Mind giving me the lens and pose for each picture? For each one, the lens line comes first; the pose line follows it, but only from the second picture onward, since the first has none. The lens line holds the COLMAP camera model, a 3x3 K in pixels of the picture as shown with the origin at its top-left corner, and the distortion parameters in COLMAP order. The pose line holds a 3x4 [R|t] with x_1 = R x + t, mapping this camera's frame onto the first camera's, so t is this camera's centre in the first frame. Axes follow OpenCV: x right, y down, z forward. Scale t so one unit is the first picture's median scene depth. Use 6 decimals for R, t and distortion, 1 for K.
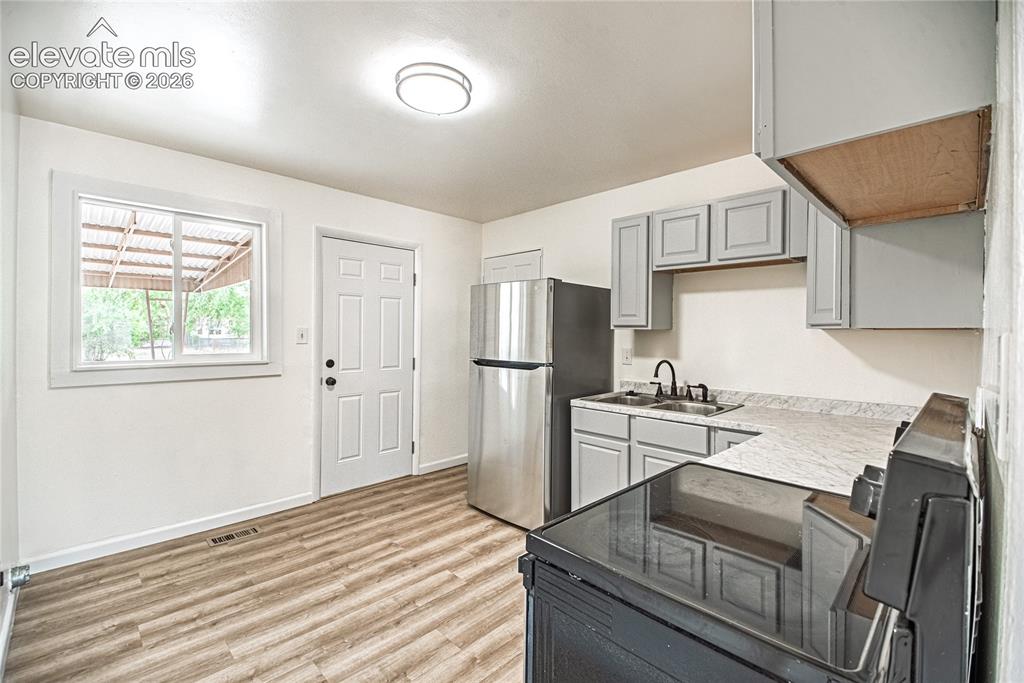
lens RADIAL K [[446.7, 0, 514.6], [0, 446.7, 336.8], [0, 0, 1]] dist [-0.002912, -0.000750]
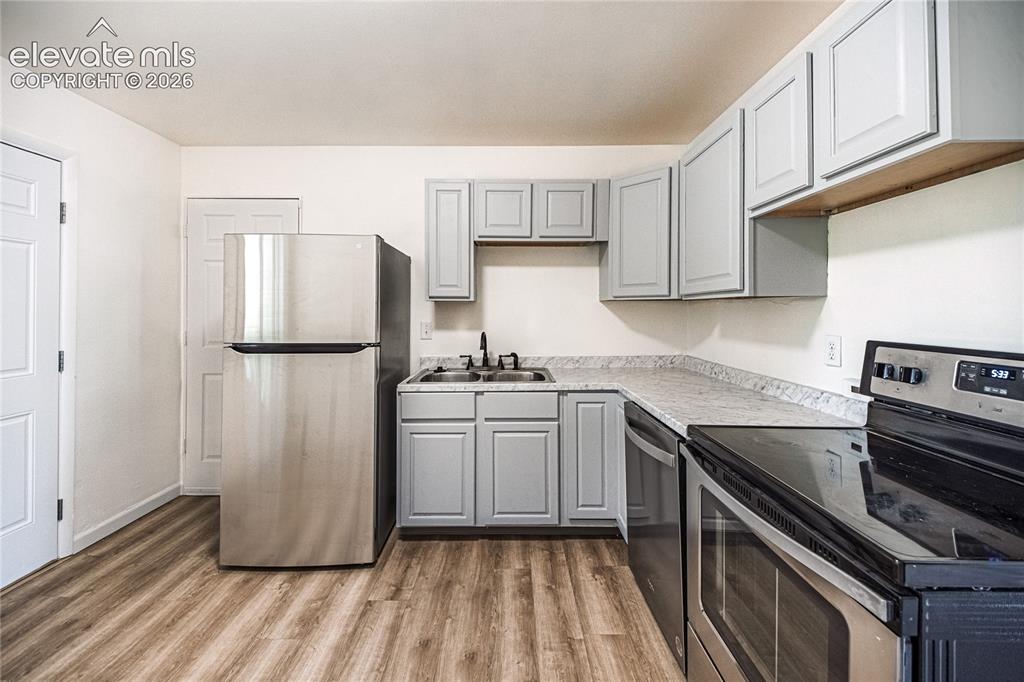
lens RADIAL K [[430.5, 0, 509.6], [0, 430.5, 303.2], [0, 0, 1]] dist [0.018425, -0.006321]
pose [[0.706258, -0.001246, 0.707954, -0.297169], [0.011137, 0.999894, -0.009350, -0.001292], [-0.707867, 0.014489, 0.706197, 0.282932]]
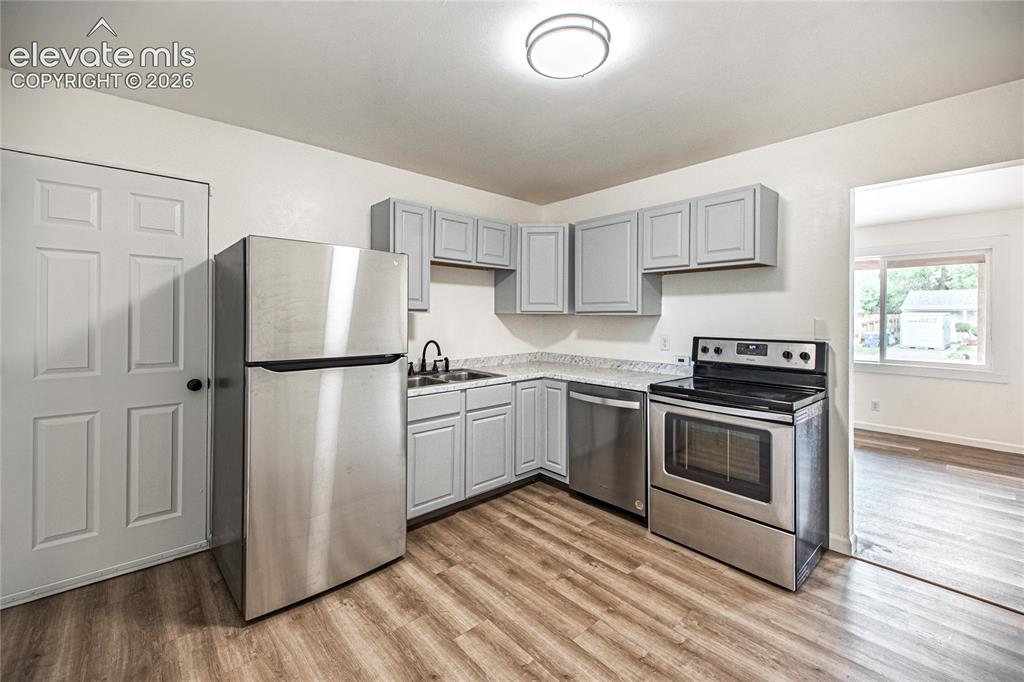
lens RADIAL K [[430.5, 0, 517.4], [0, 430.5, 312.4], [0, 0, 1]] dist [0.018425, -0.006321]
pose [[0.031278, -0.001446, 0.999510, -0.742711], [-0.001580, 0.999998, 0.001496, -0.019855], [-0.999509, -0.001626, 0.031276, 0.746101]]
